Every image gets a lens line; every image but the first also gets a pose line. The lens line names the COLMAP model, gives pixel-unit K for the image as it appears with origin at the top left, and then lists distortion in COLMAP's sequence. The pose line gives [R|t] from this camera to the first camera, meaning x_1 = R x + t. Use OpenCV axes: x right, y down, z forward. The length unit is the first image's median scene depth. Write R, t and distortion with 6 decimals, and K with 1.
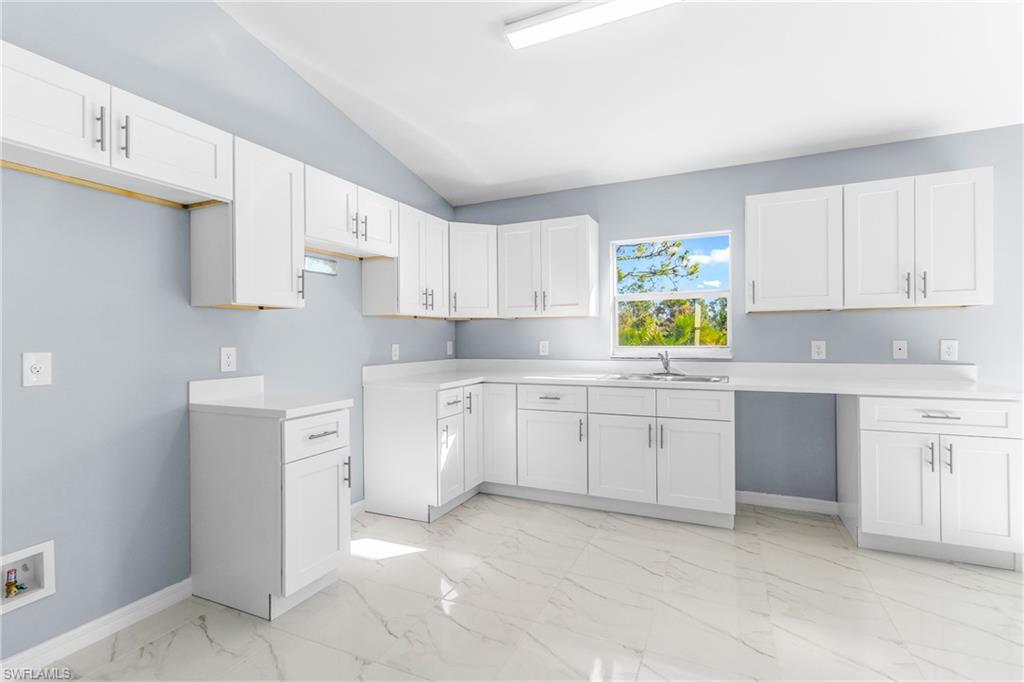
lens RADIAL K [[461.2, 0, 517.8], [0, 461.2, 339.8], [0, 0, 1]] dist [0.000993, 0.000993]
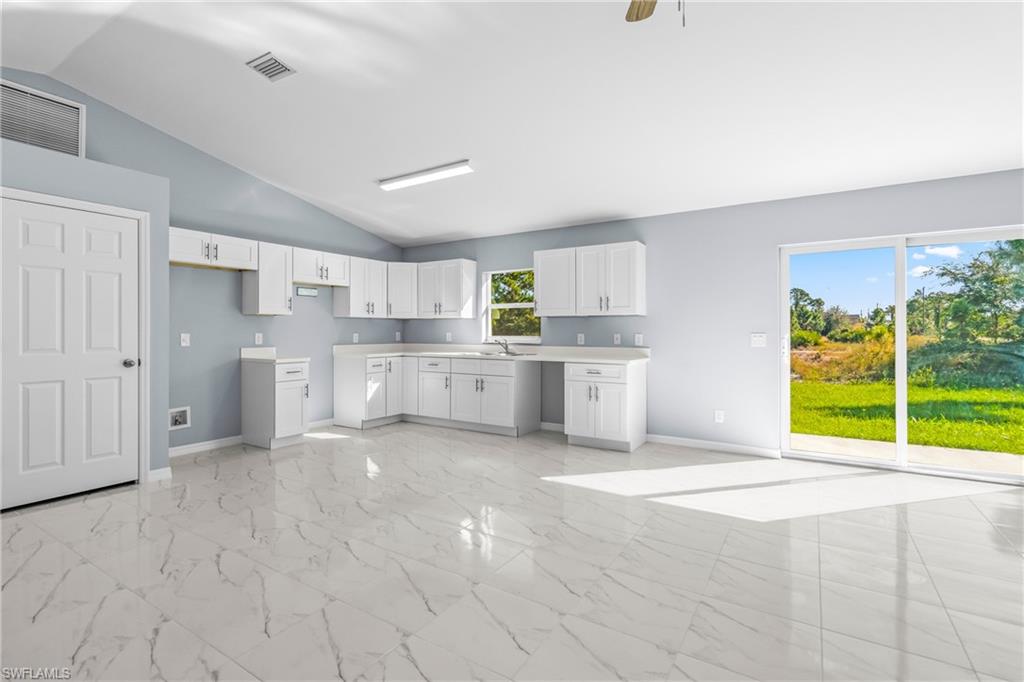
lens RADIAL K [[474.0, 0, 512.3], [0, 474.0, 328.8], [0, 0, 1]] dist [0.010723, -0.000416]
pose [[0.990830, 0.009522, -0.134777, 0.634193], [-0.010863, 0.999899, -0.009215, 0.002769], [0.134675, 0.010595, 0.990833, -0.781664]]
